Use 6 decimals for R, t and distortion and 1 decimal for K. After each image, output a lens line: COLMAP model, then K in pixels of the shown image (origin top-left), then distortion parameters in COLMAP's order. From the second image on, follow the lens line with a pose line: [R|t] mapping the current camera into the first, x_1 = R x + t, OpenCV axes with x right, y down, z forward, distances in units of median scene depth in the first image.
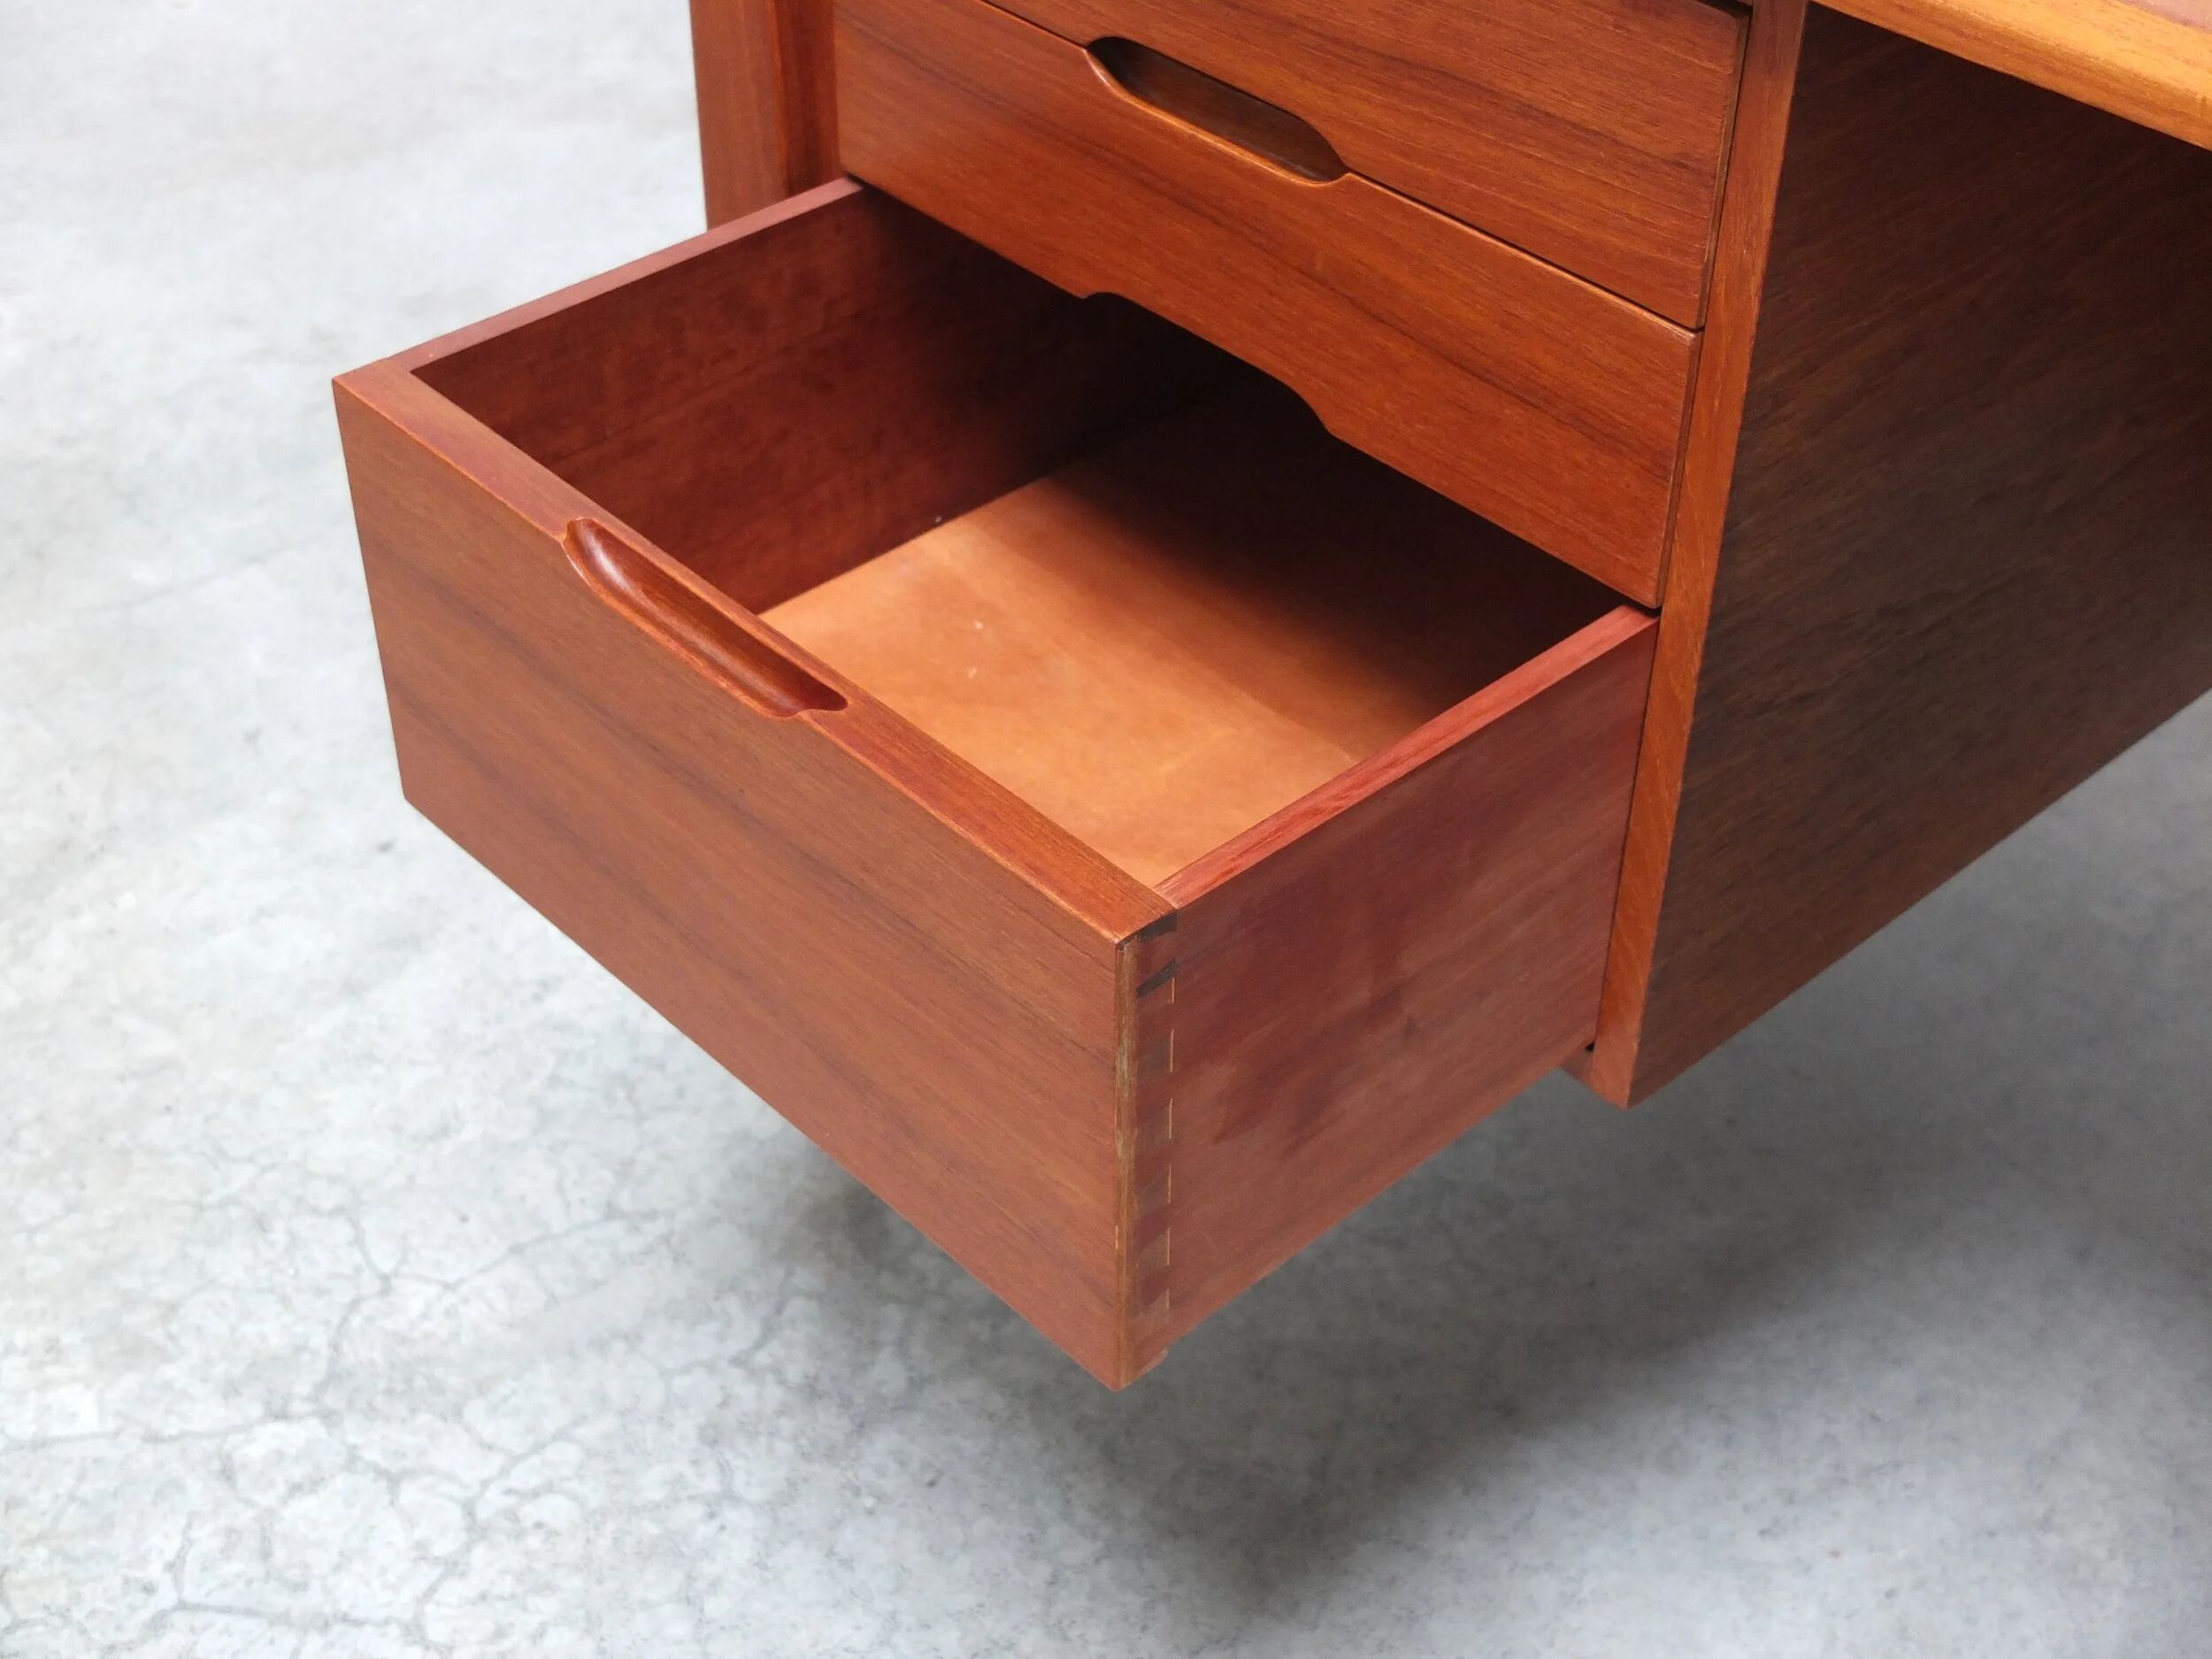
lens RADIAL K [[3008.9, 0, 1106.9], [0, 3008.9, 798.8], [0, 0, 1]] dist [-0.052736, 0.000000]
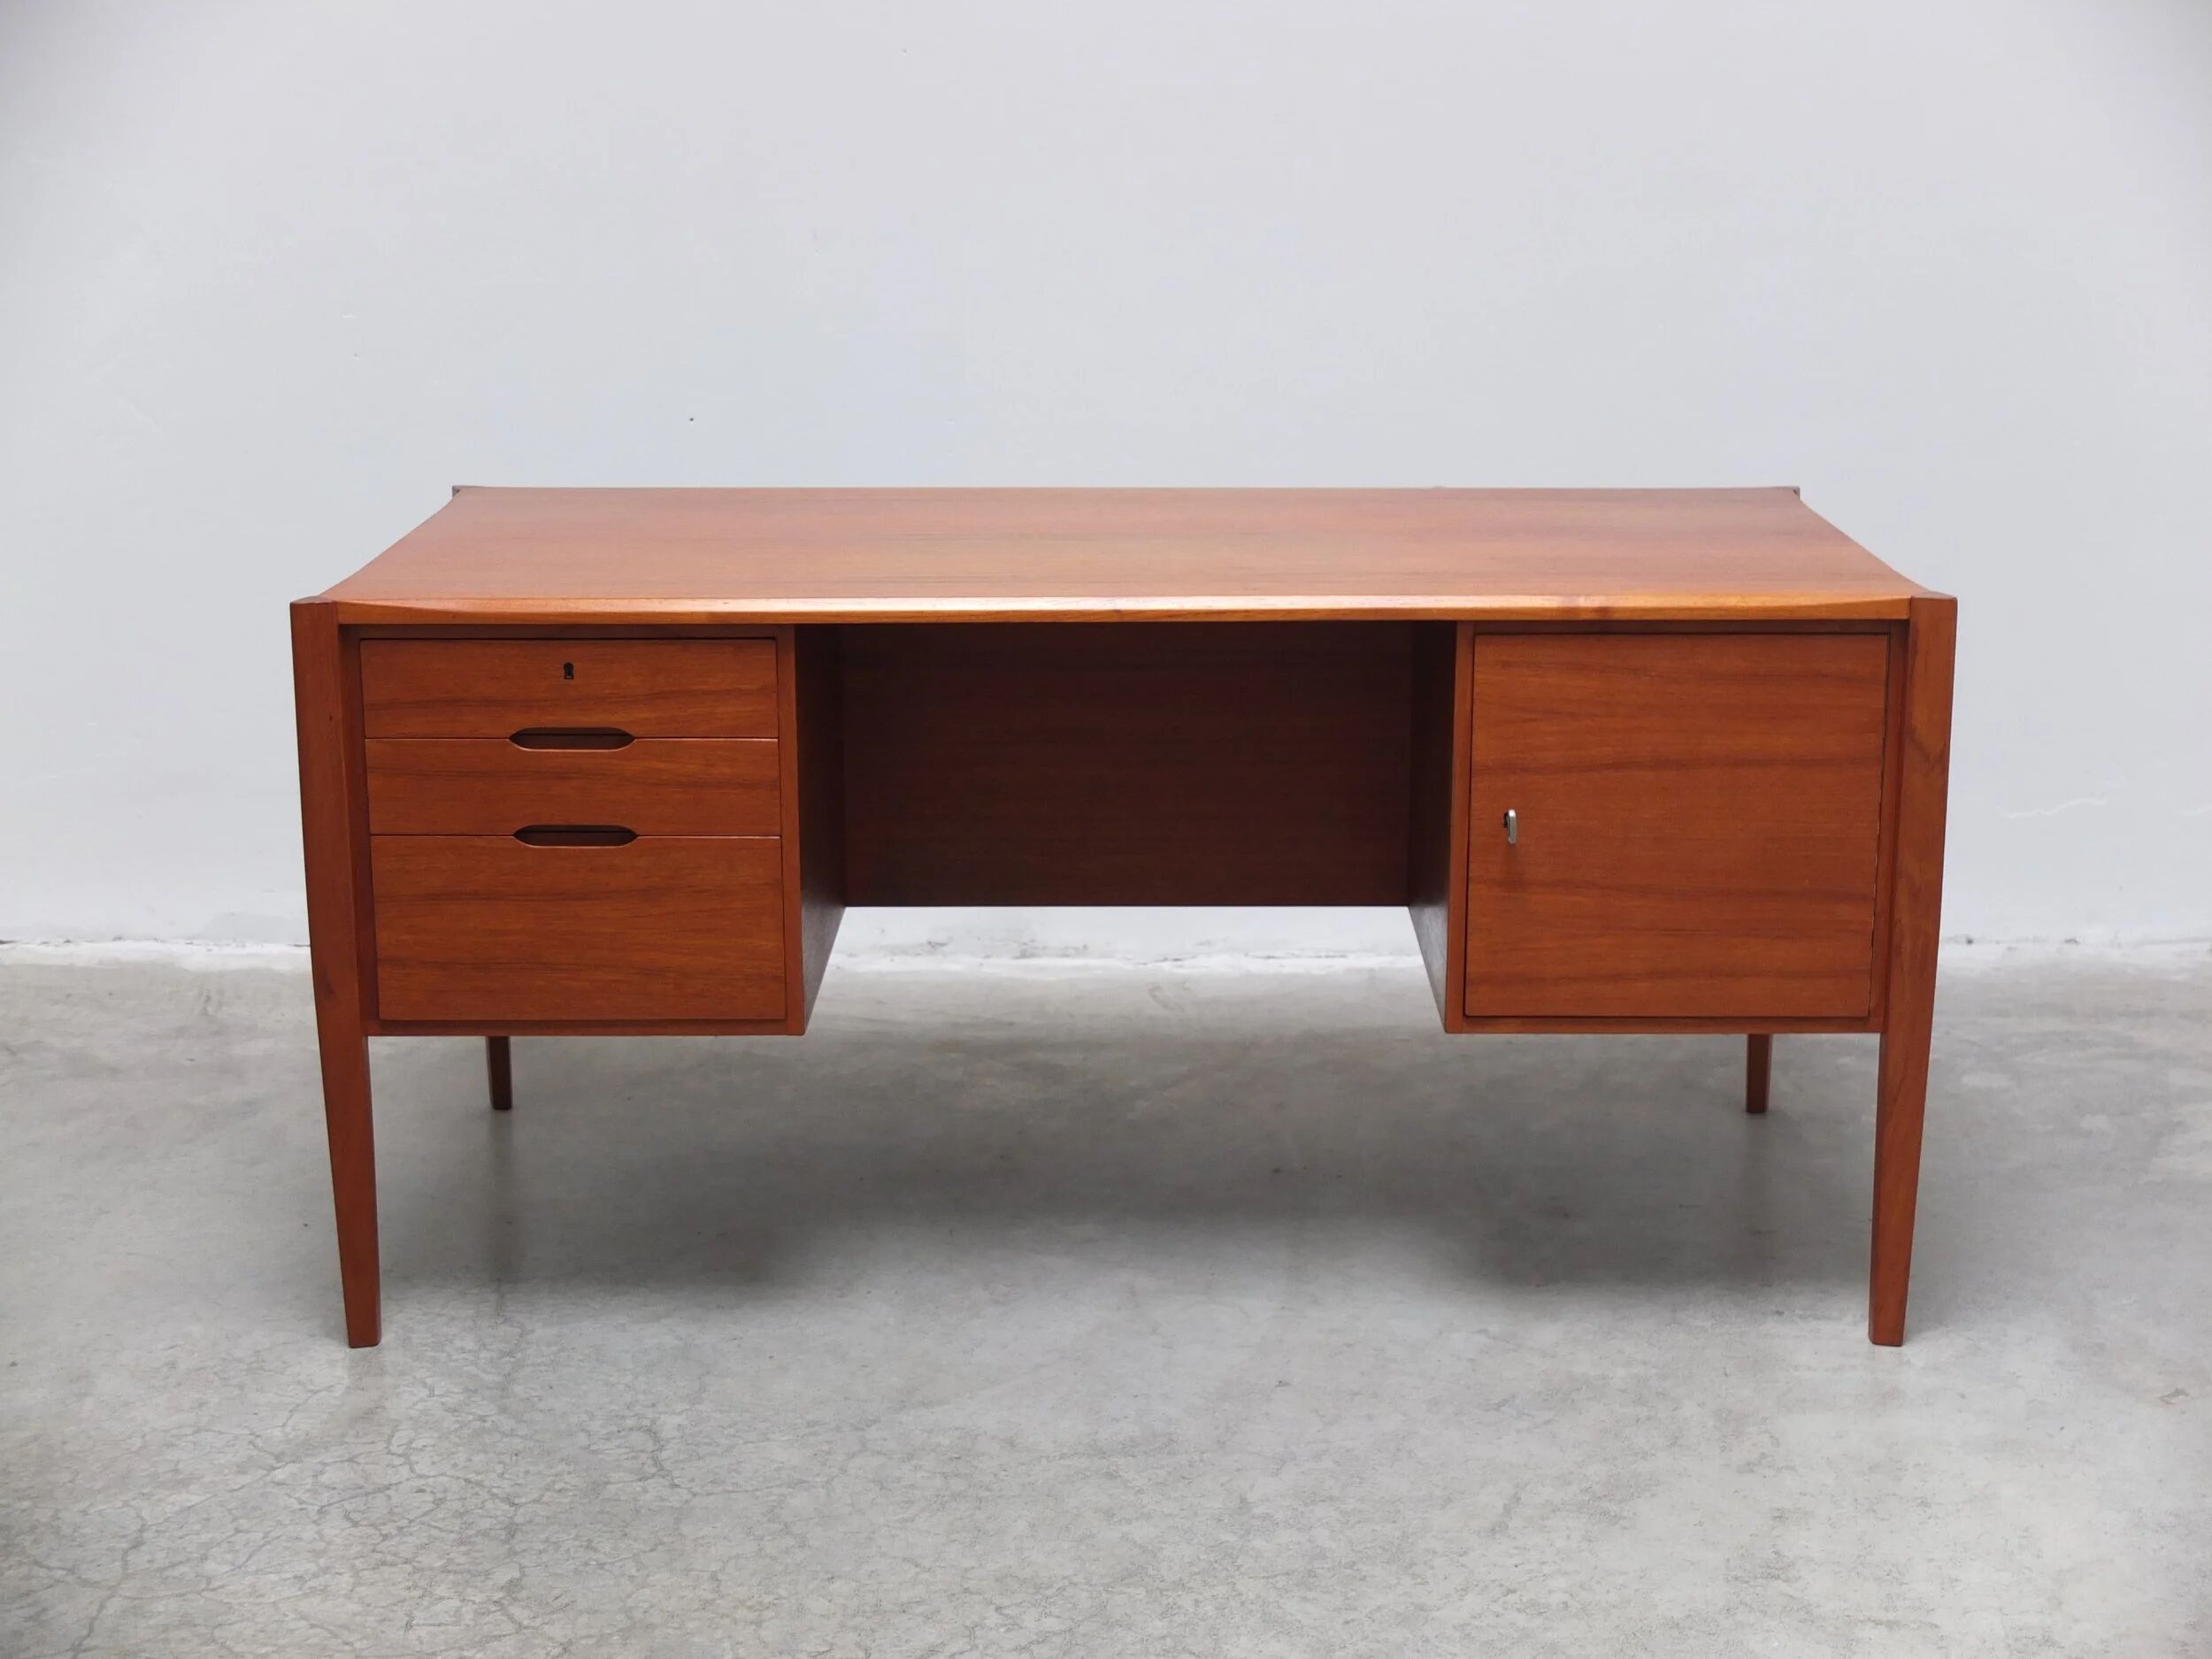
lens RADIAL K [[3506.4, 0, 1095.0], [0, 3506.4, 836.0], [0, 0, 1]] dist [-0.009312, 0.000000]
pose [[0.683049, -0.184484, 0.706689, -1.545786], [0.457162, 0.862583, -0.216688, 0.623869], [-0.569603, 0.471080, 0.673525, -1.174205]]
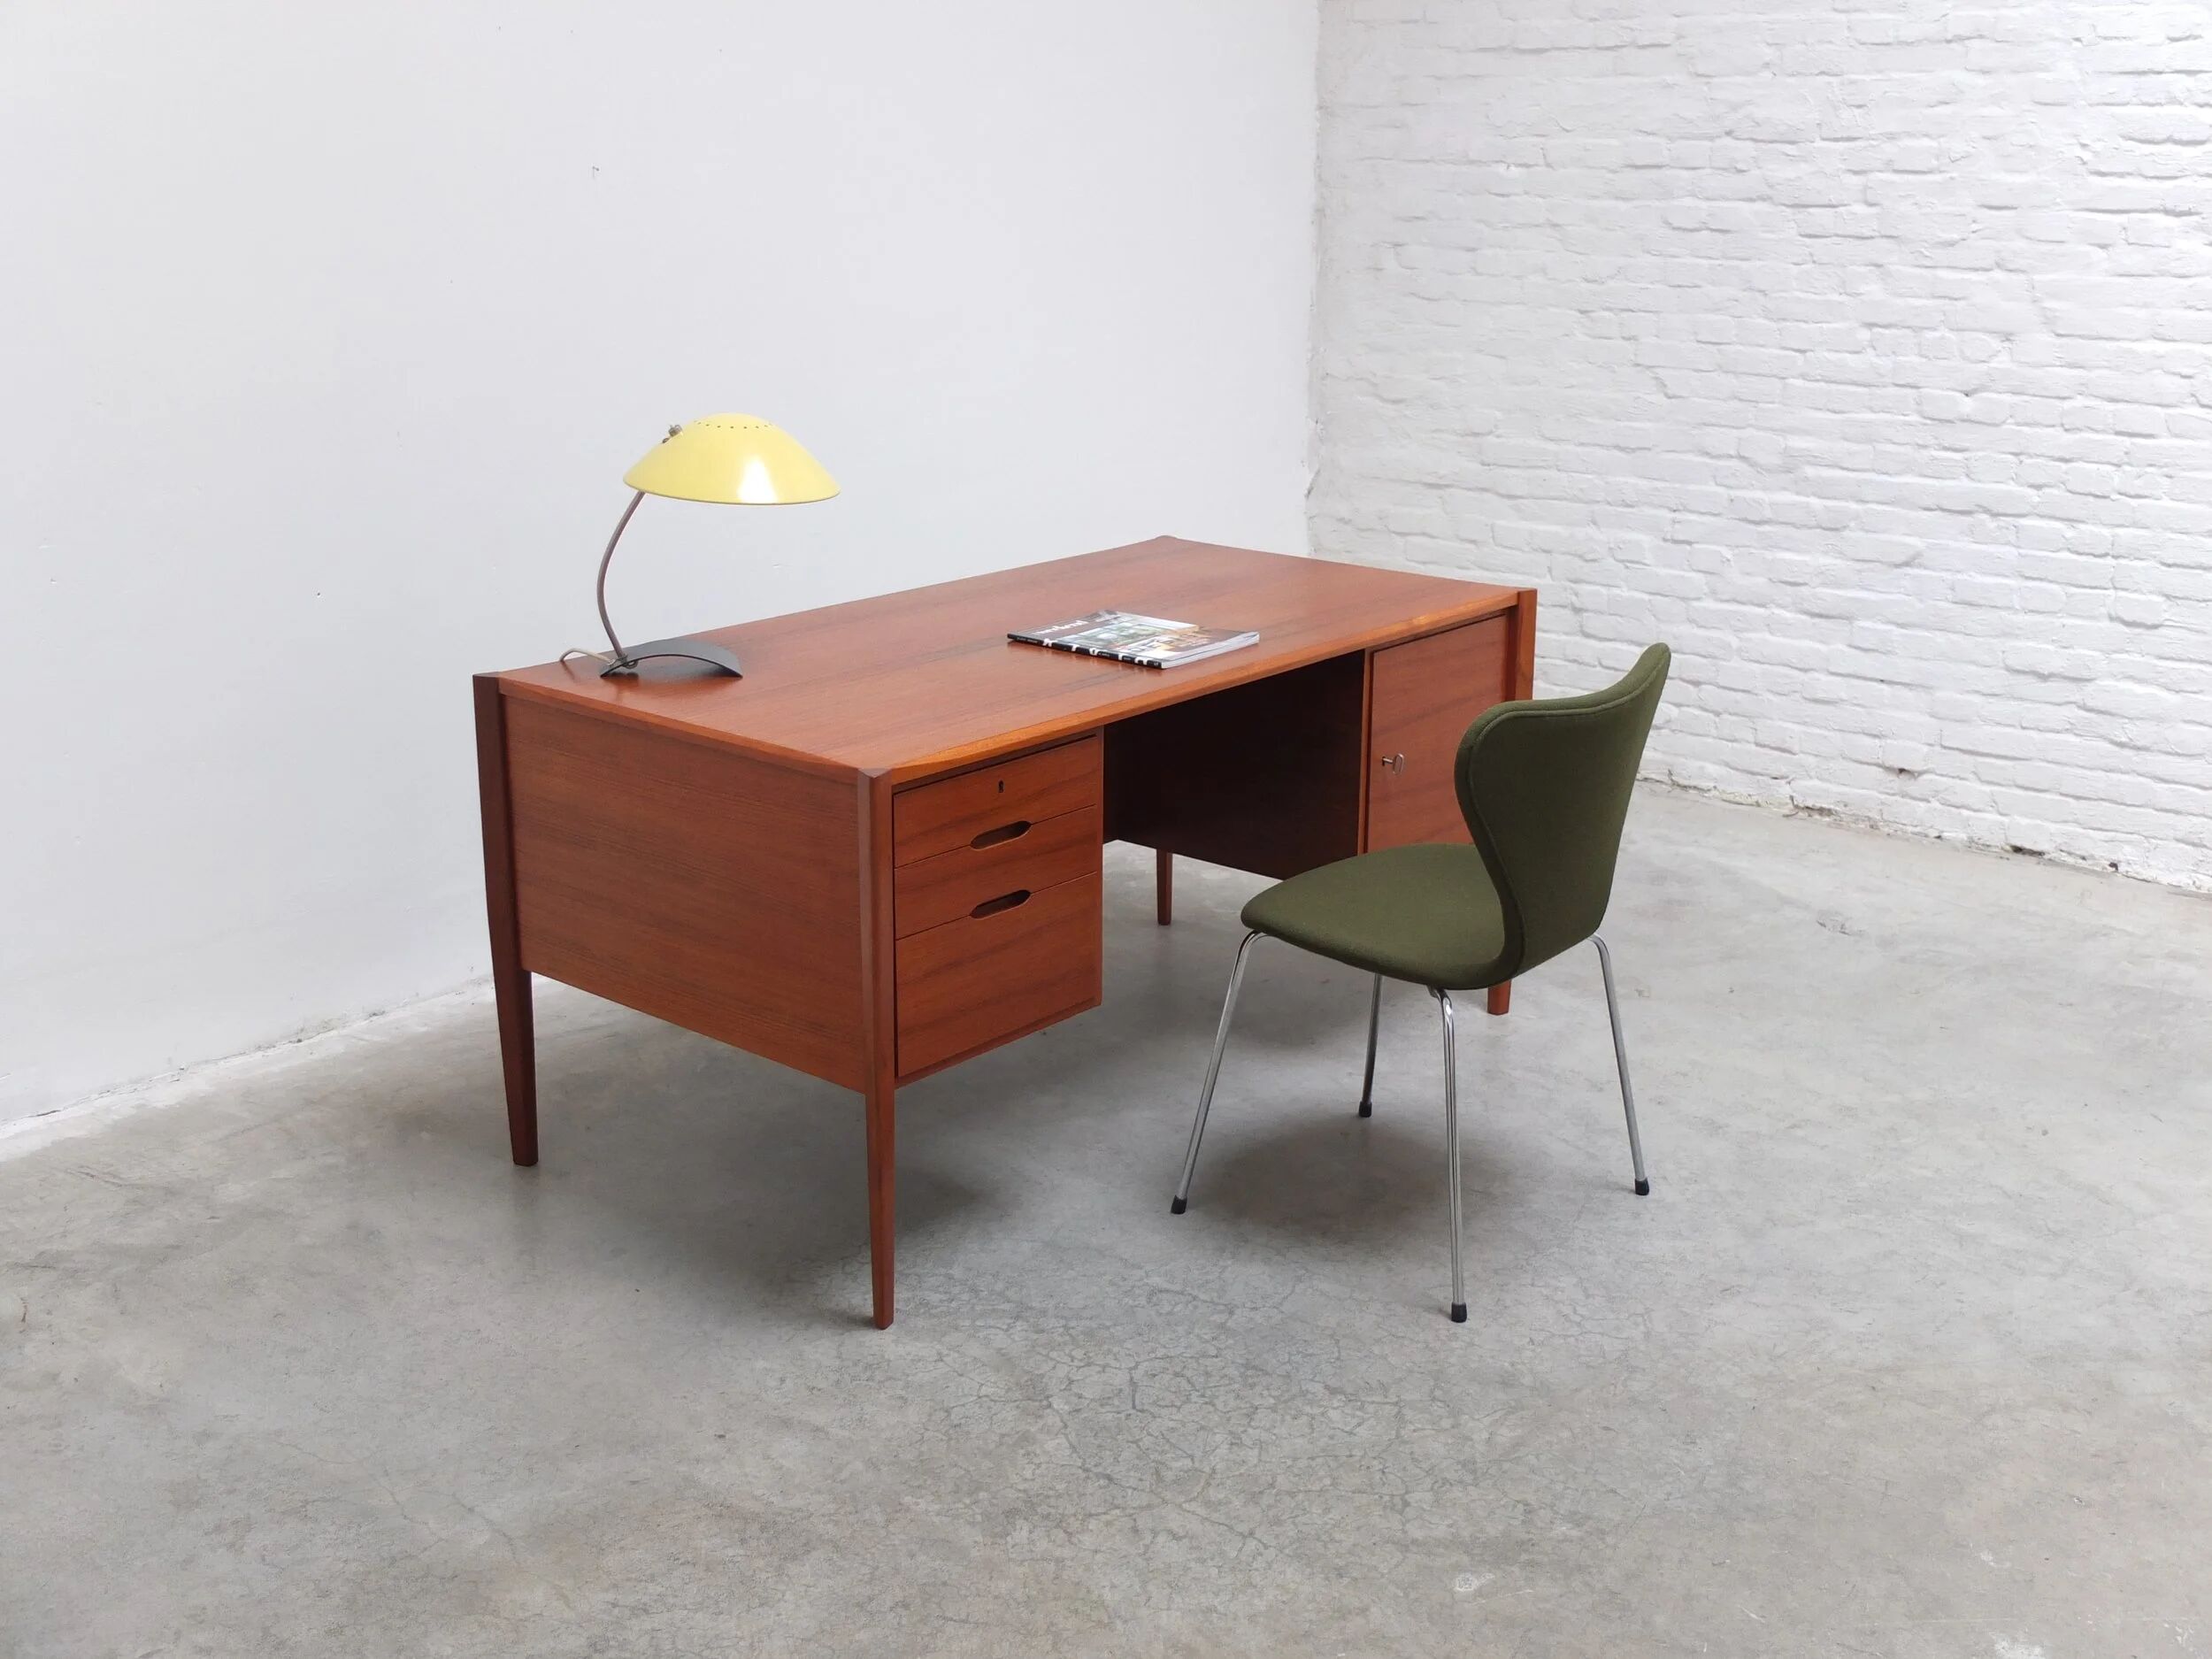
lens RADIAL K [[2528.0, 0, 1084.7], [0, 2528.0, 811.4], [0, 0, 1]] dist [-0.055089, 0.000000]
pose [[-0.120154, -0.291829, 0.948893, -2.398891], [0.604364, 0.736790, 0.303125, -0.913833], [-0.787596, 0.609899, 0.087843, 0.438096]]
